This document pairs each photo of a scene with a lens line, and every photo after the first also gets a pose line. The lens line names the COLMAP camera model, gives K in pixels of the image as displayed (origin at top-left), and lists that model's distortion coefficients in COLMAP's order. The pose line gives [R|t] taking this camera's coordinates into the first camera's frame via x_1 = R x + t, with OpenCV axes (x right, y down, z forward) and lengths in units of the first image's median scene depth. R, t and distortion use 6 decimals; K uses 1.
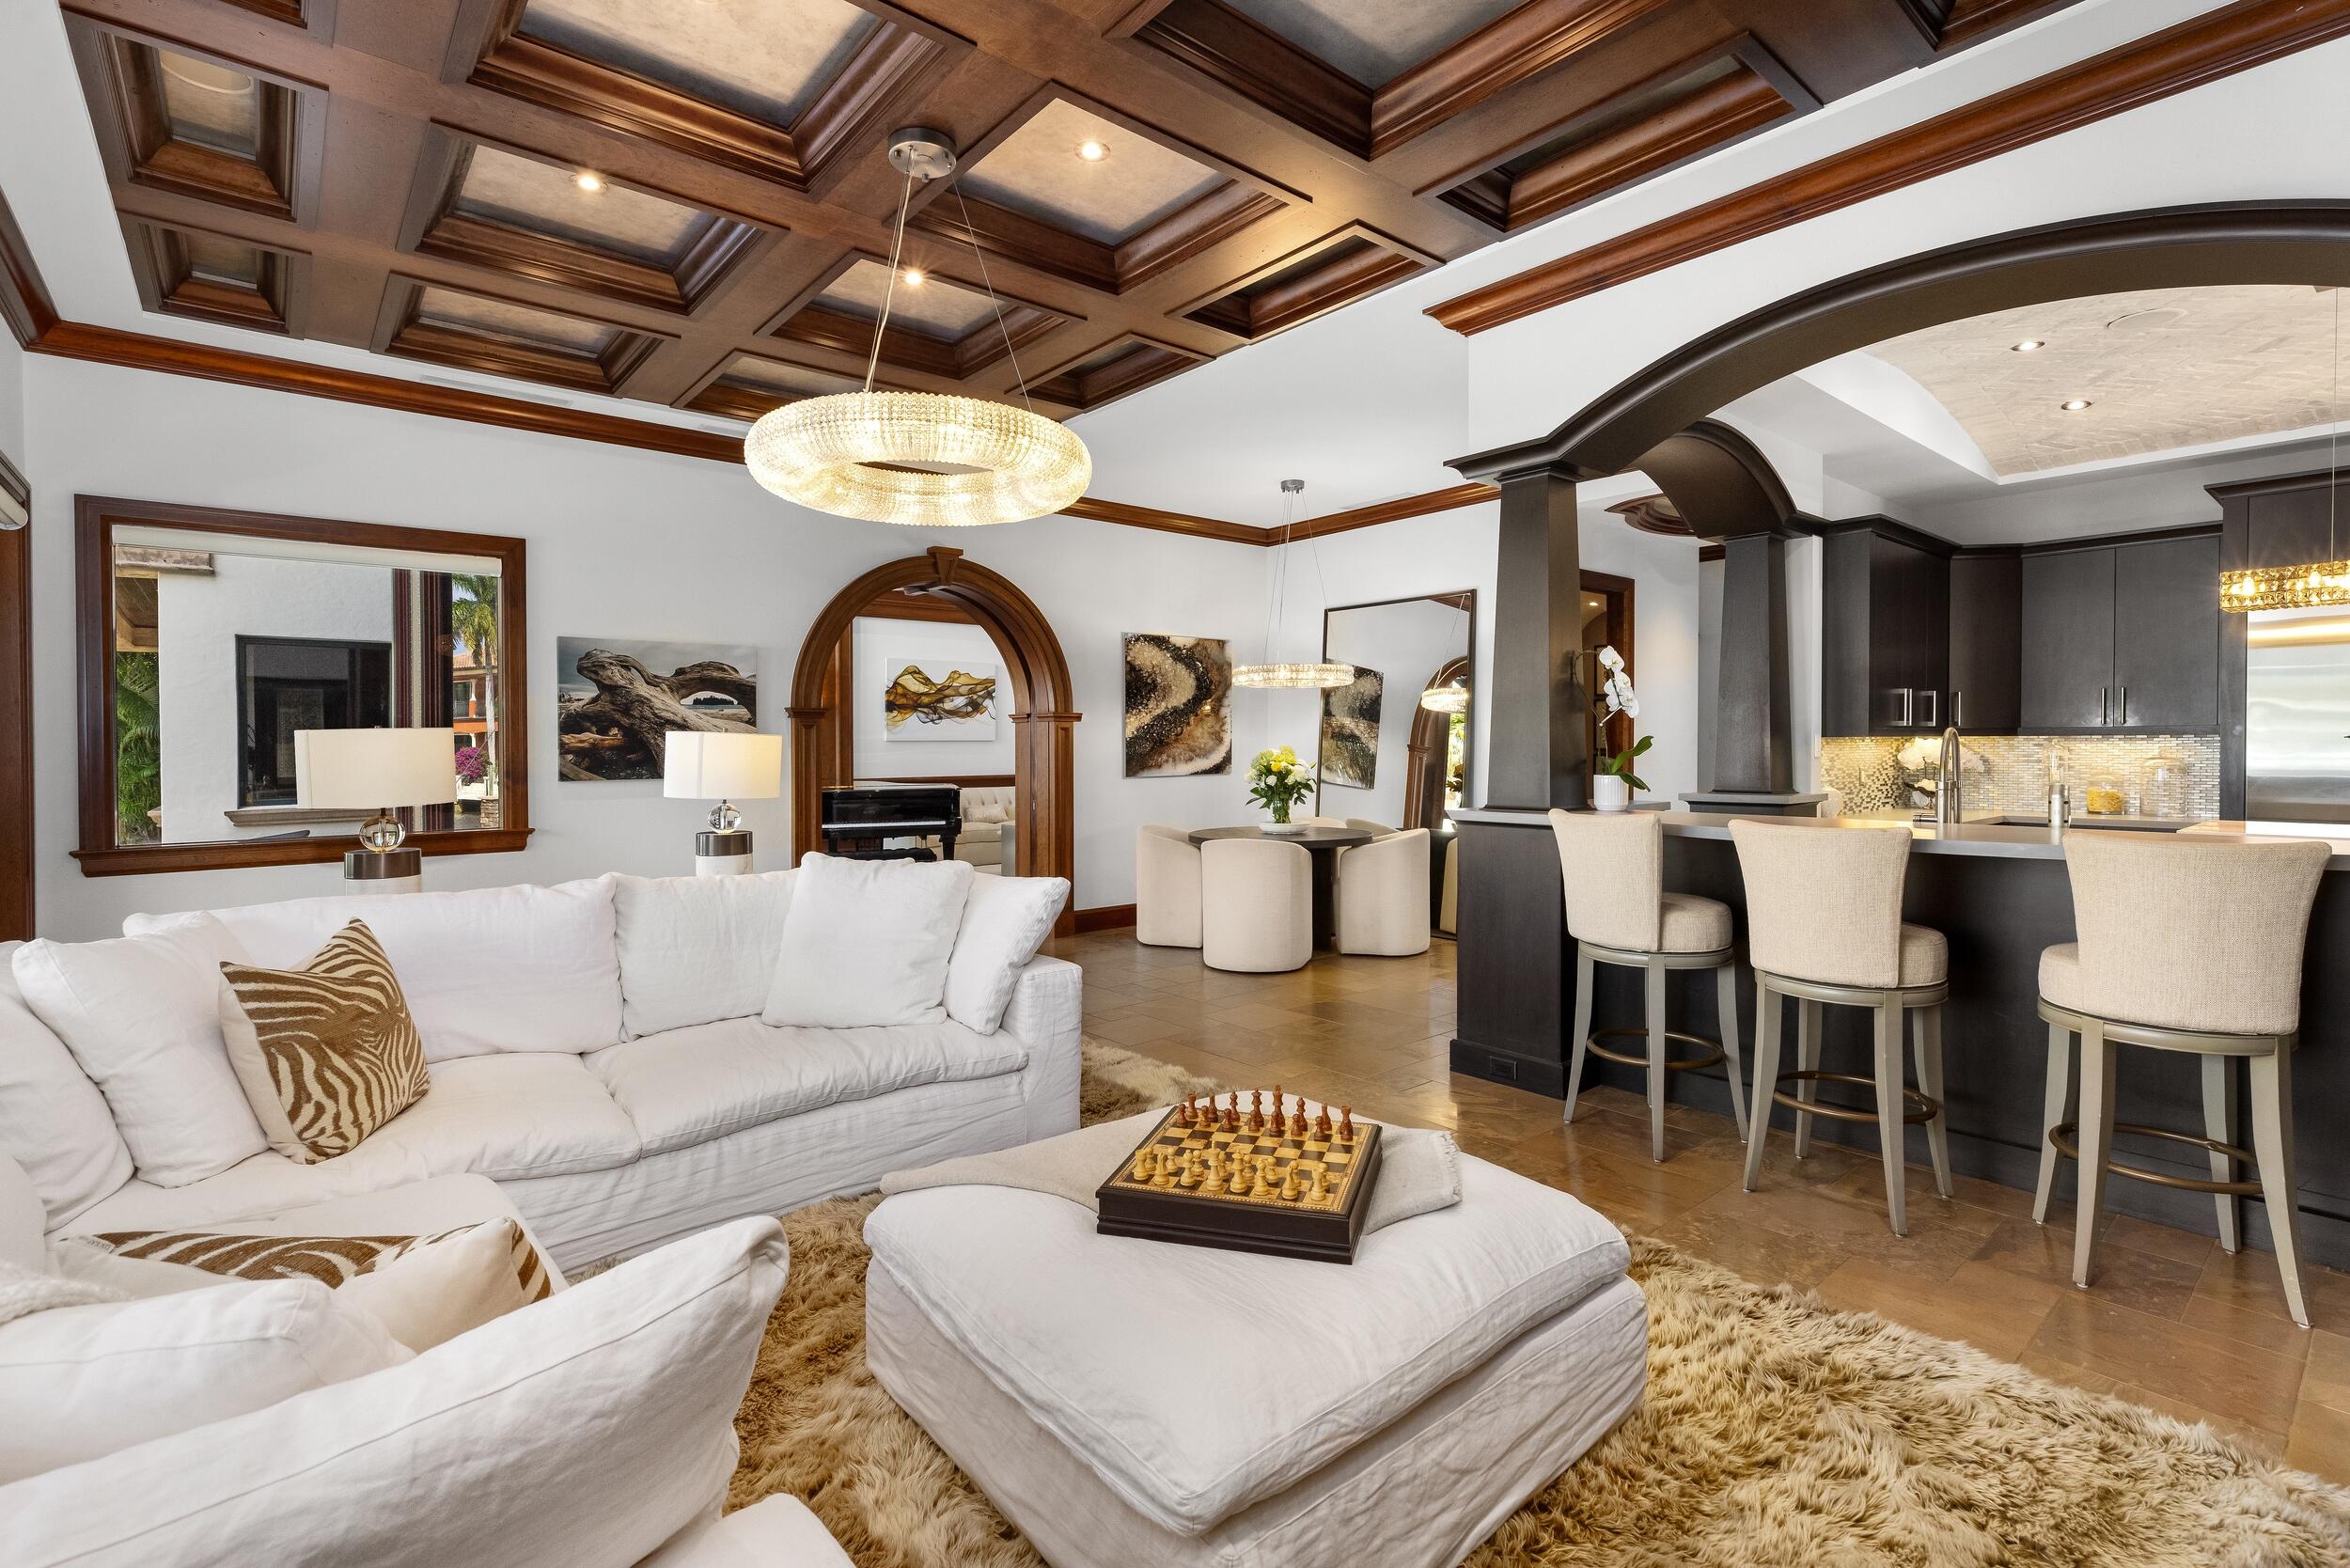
lens RADIAL K [[1161.8, 0, 1175.0], [0, 1161.8, 784.0], [0, 0, 1]] dist [-0.000843, -0.000425]
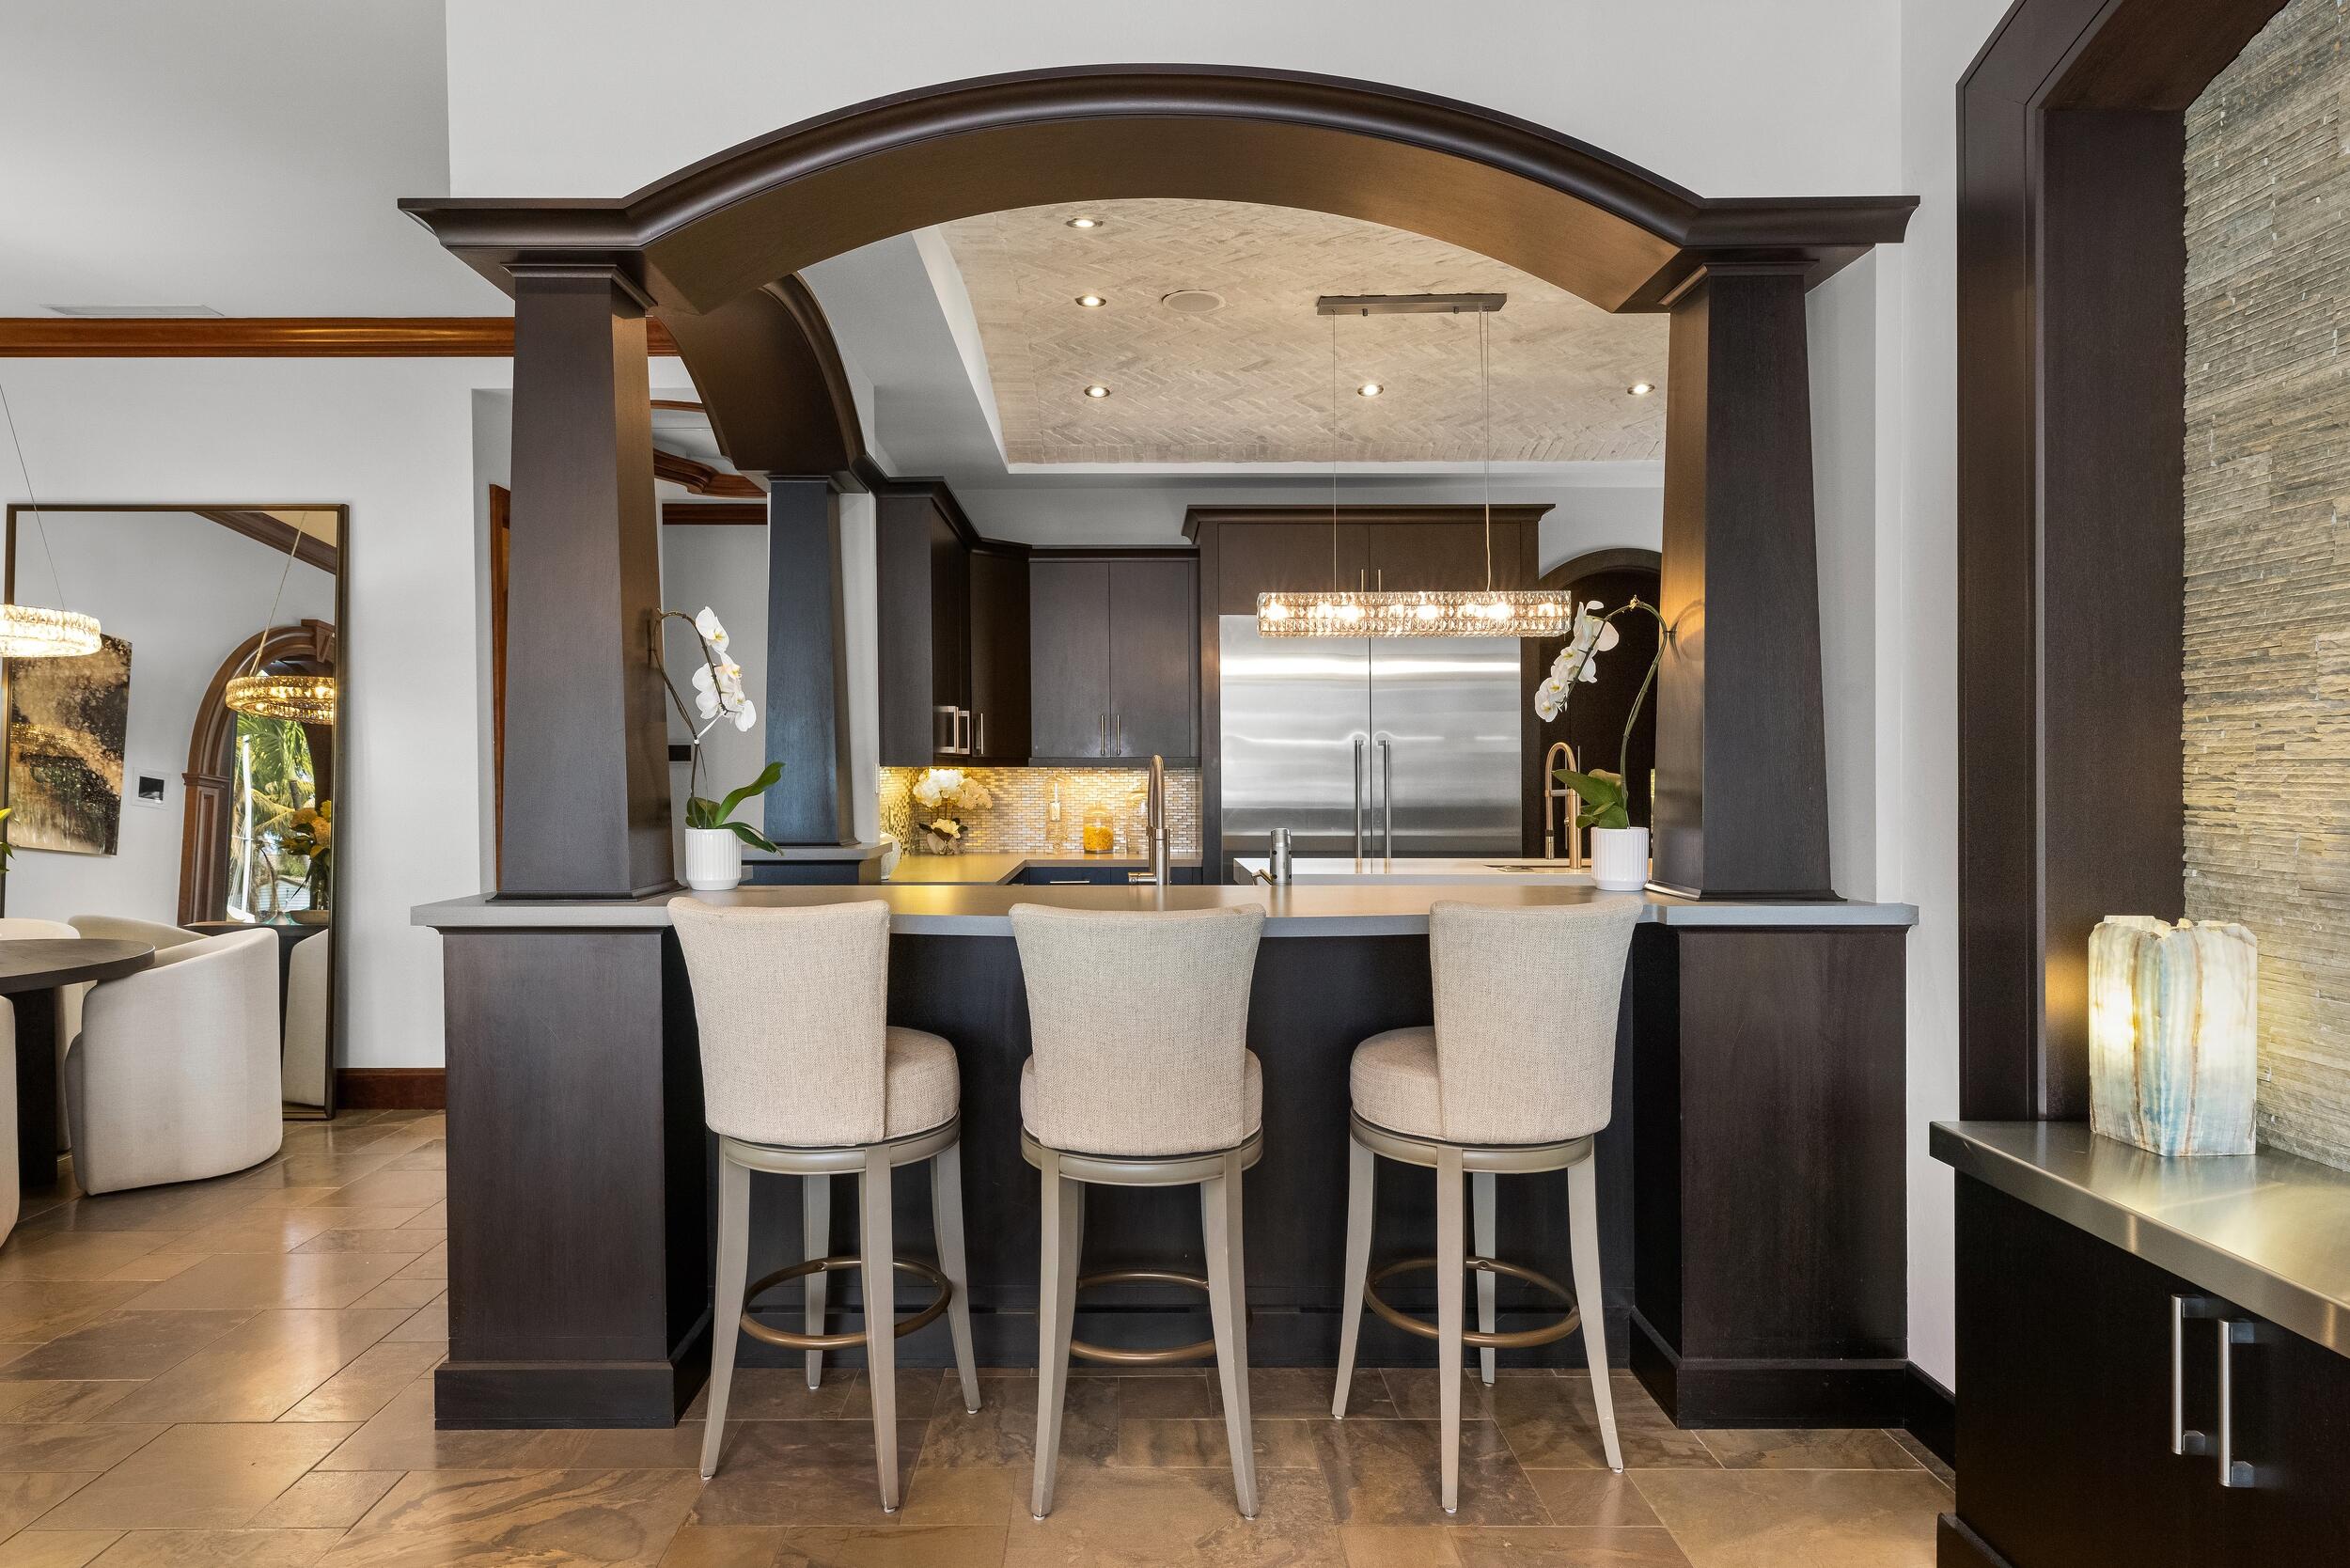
lens RADIAL K [[1438.0, 0, 1171.9], [0, 1438.0, 813.9], [0, 0, 1]] dist [0.005426, -0.000327]
pose [[0.661764, -0.016636, 0.749528, -0.009327], [0.021145, 0.999770, 0.003520, -0.009518], [-0.749414, 0.013519, 0.661964, 0.253509]]
